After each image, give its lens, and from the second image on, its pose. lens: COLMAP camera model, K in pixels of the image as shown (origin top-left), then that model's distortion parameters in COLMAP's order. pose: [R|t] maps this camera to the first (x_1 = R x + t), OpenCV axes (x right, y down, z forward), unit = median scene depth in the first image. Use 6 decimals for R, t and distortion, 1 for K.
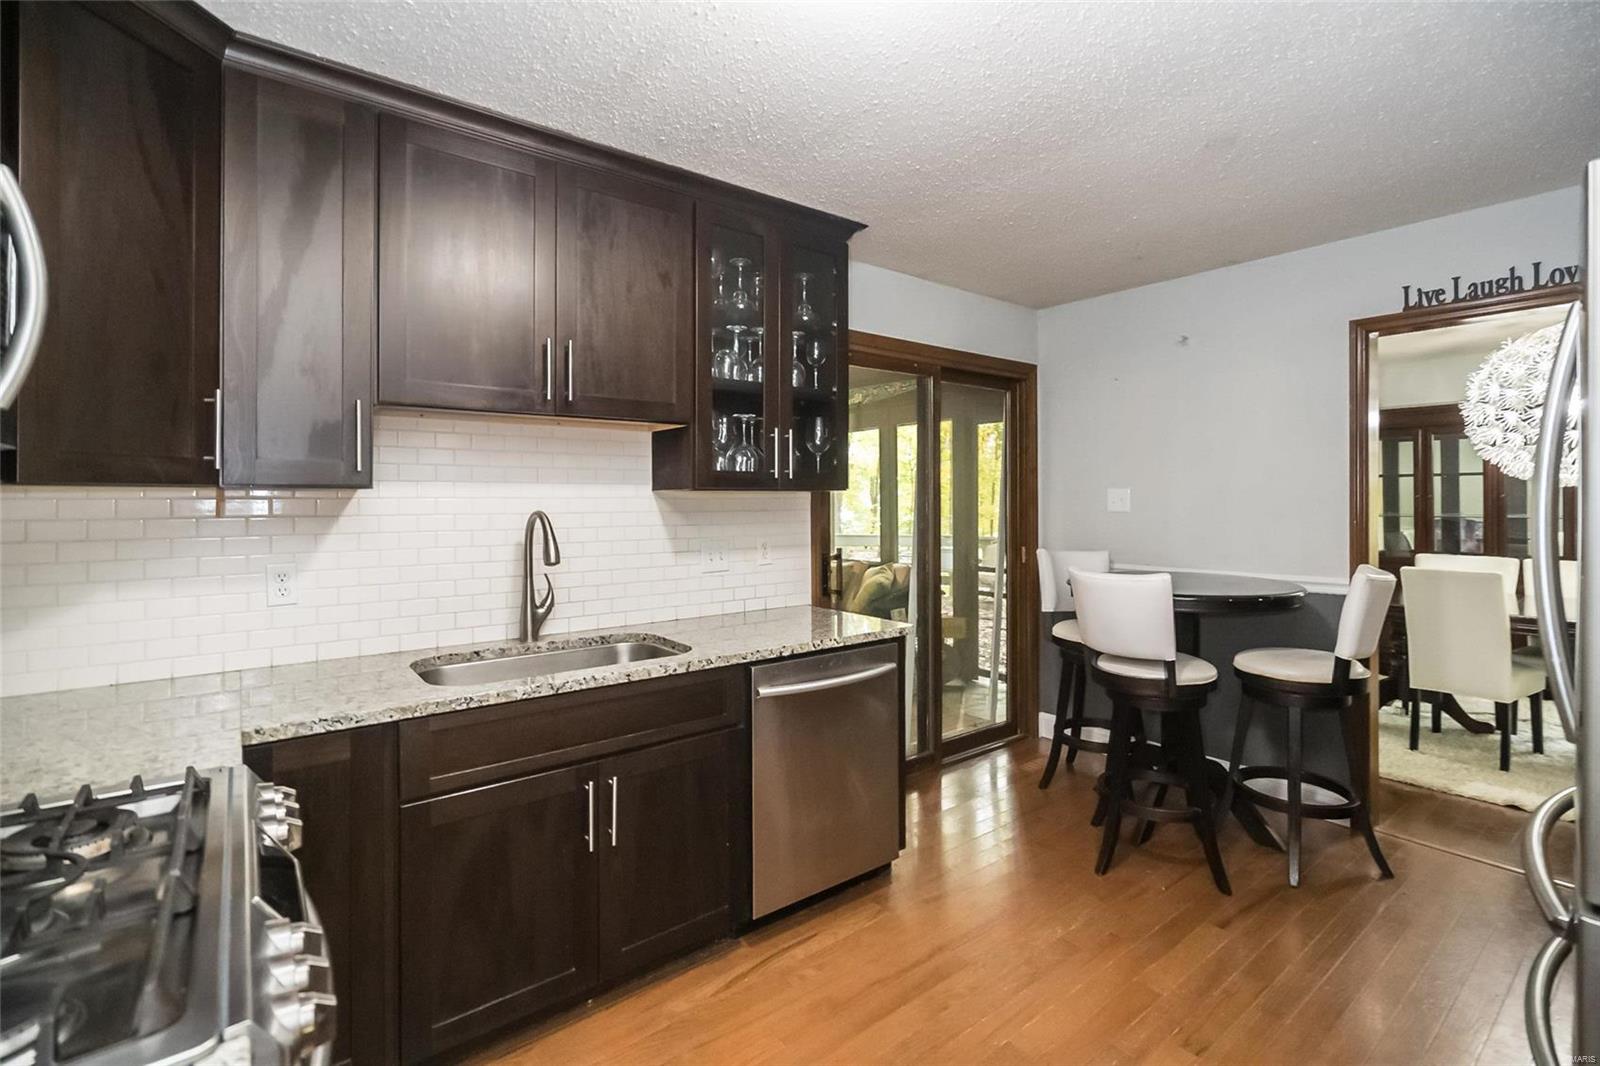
lens RADIAL K [[730.7, 0, 810.0], [0, 730.7, 501.7], [0, 0, 1]] dist [-0.009916, 0.001884]
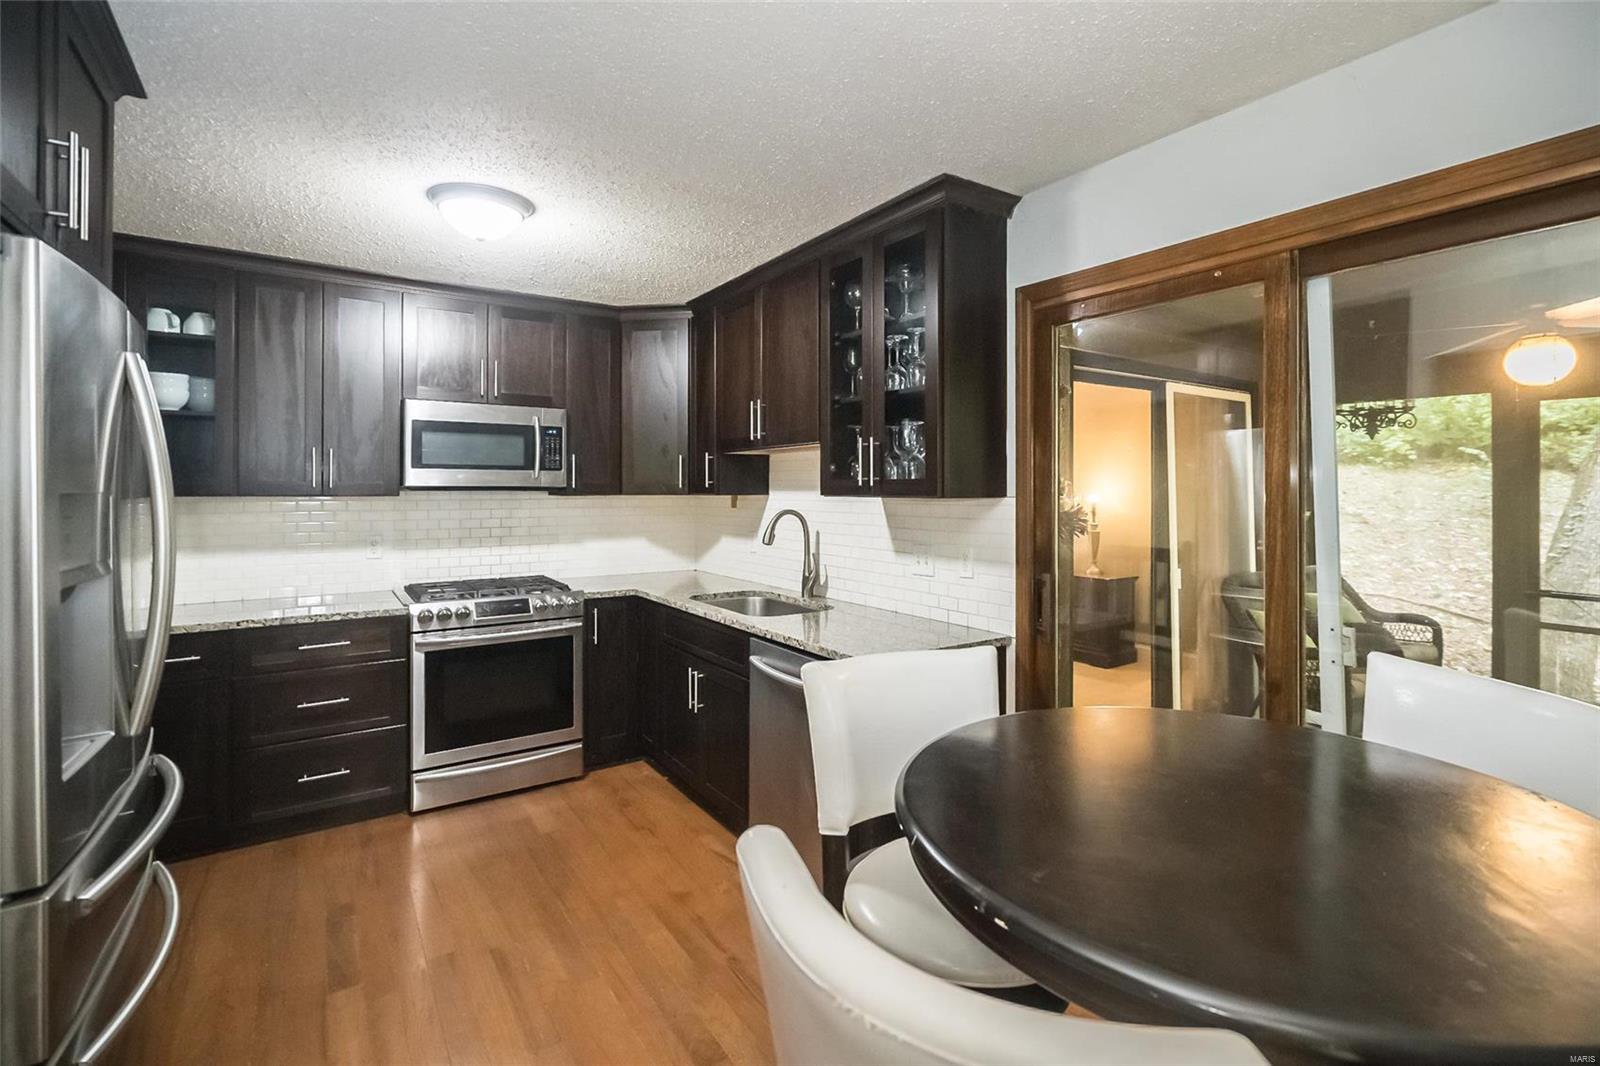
lens RADIAL K [[730.7, 0, 811.3], [0, 730.7, 490.8], [0, 0, 1]] dist [-0.009916, 0.001884]
pose [[-0.071862, 0.002992, -0.997410, 1.042259], [-0.003183, 0.999990, 0.003229, -0.029405], [0.997410, 0.003406, -0.071852, 1.052053]]
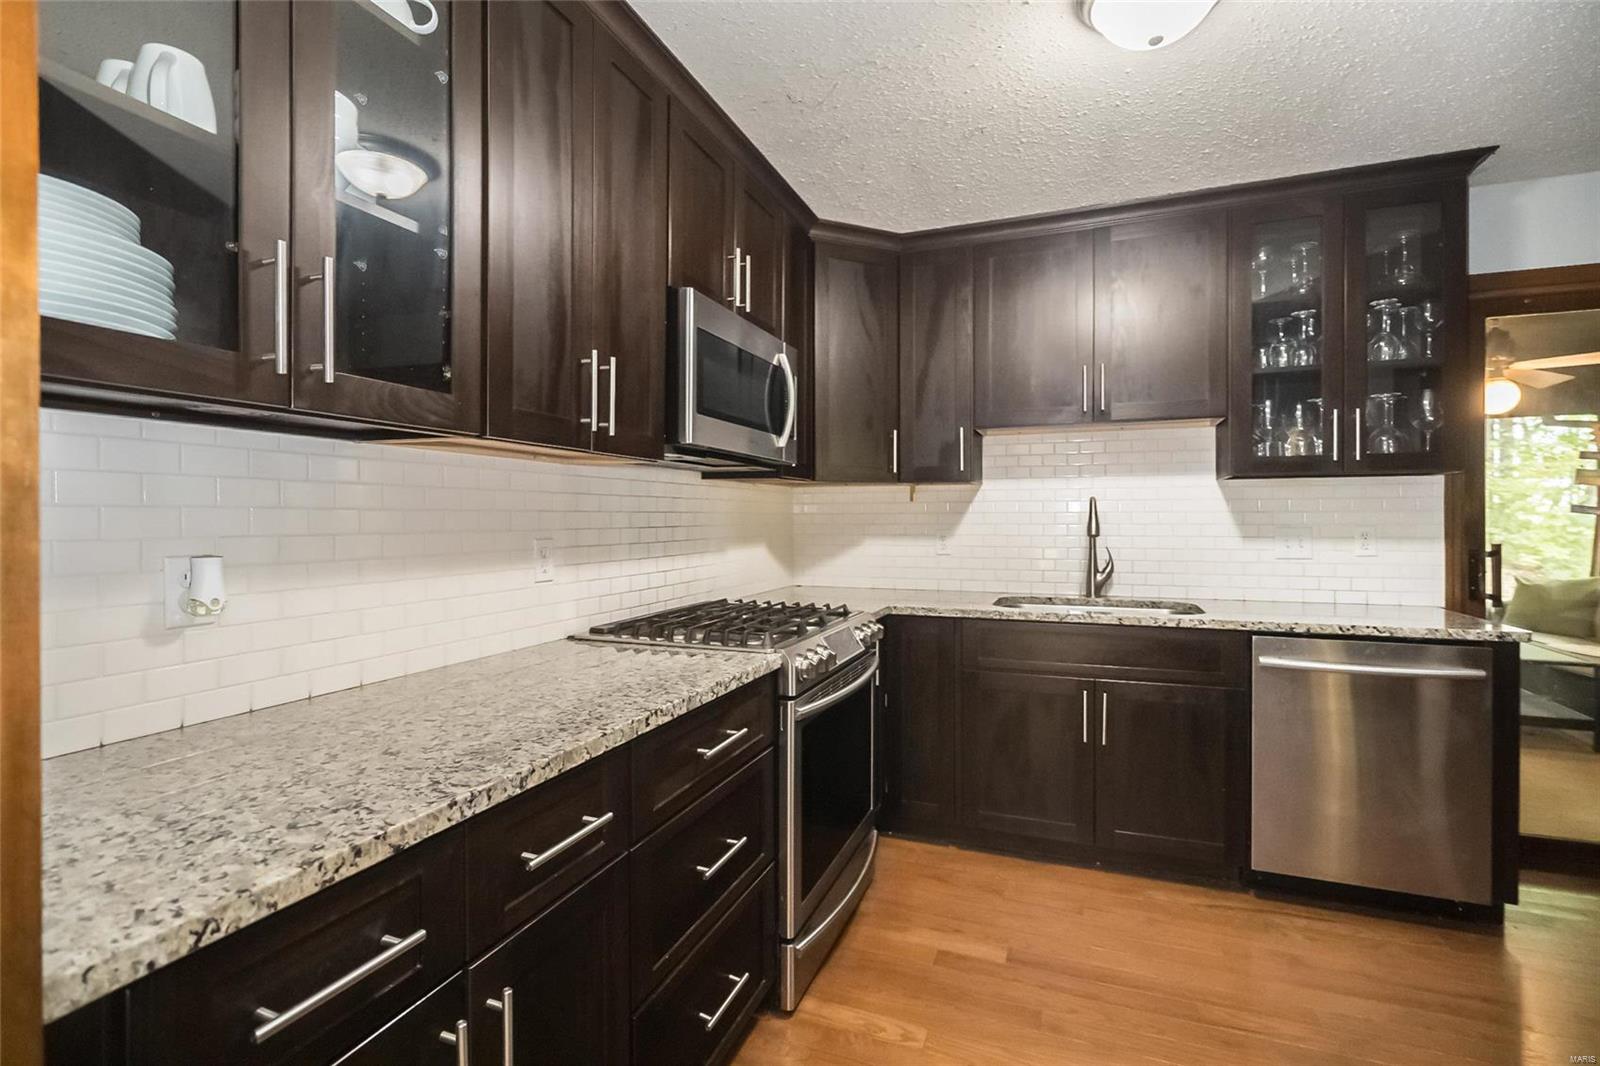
lens RADIAL K [[730.7, 0, 796.4], [0, 730.7, 526.1], [0, 0, 1]] dist [-0.009916, 0.001884]
pose [[0.505739, 0.009770, -0.862631, 0.445952], [-0.000832, 0.999941, 0.010838, 0.046791], [0.862686, -0.004763, 0.505717, -0.111243]]
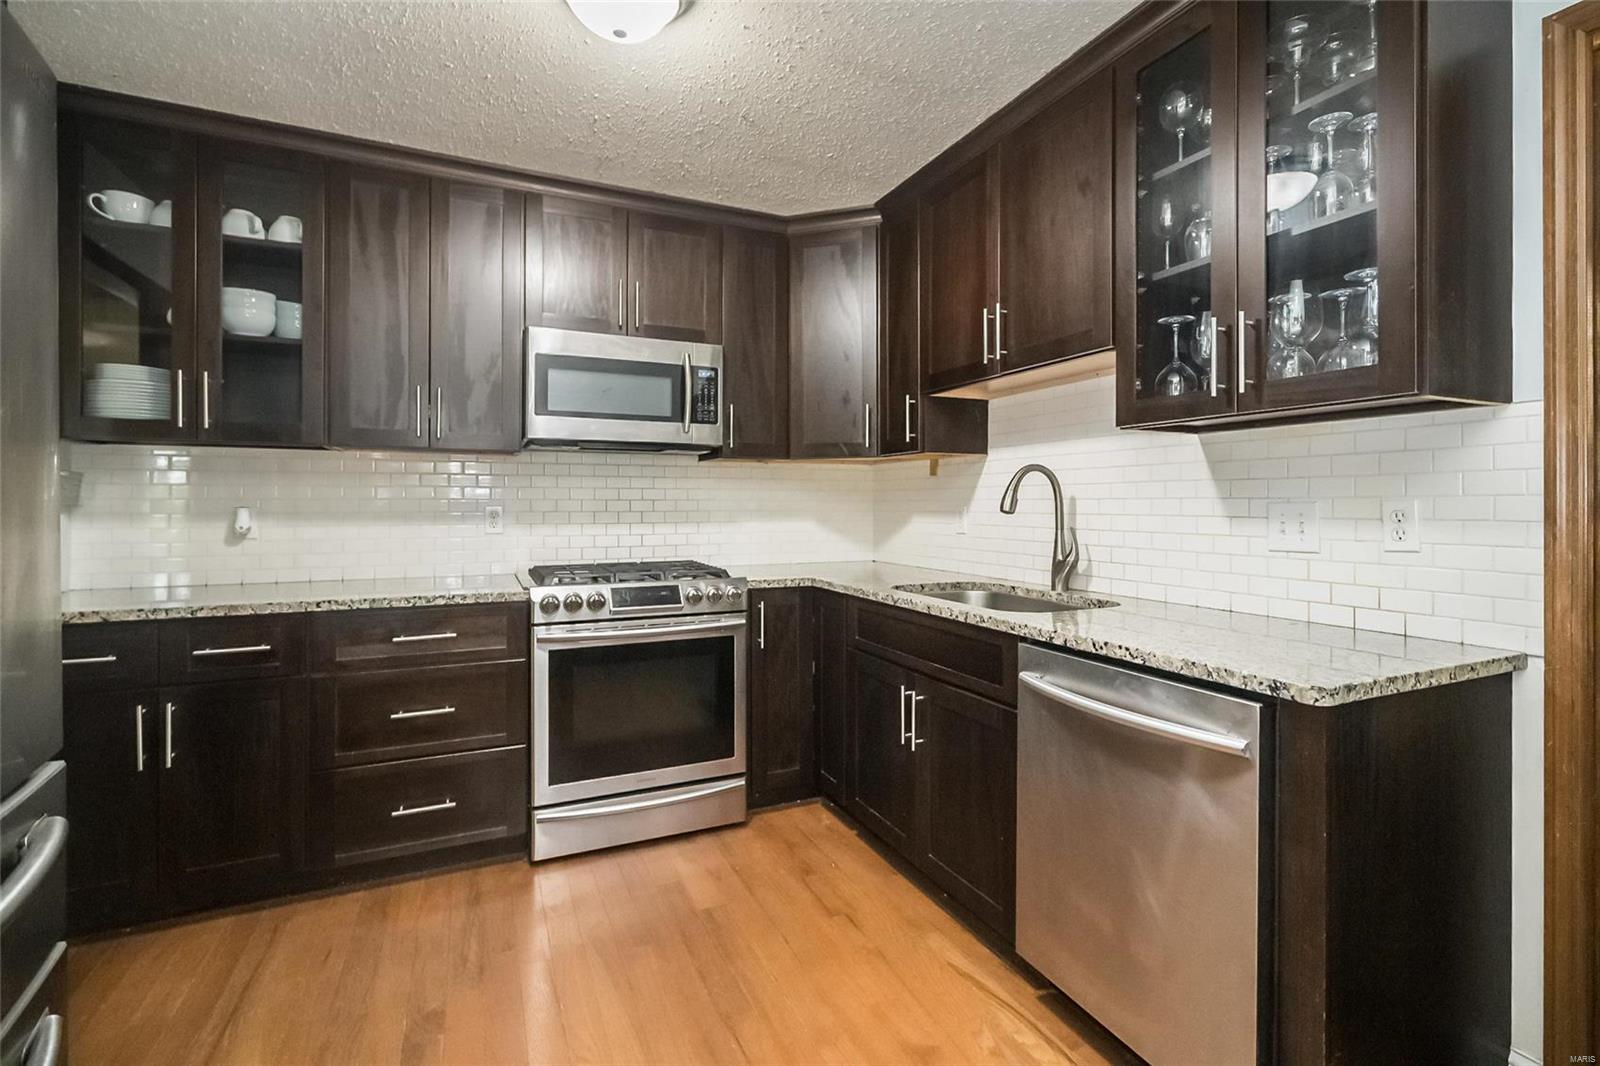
lens RADIAL K [[730.7, 0, 815.0], [0, 730.7, 504.4], [0, 0, 1]] dist [-0.009916, 0.001884]
pose [[-0.231429, 0.001585, -0.972851, 0.673332], [-0.003551, 0.999991, 0.002474, 0.062702], [0.972845, 0.004028, -0.231421, 0.849698]]
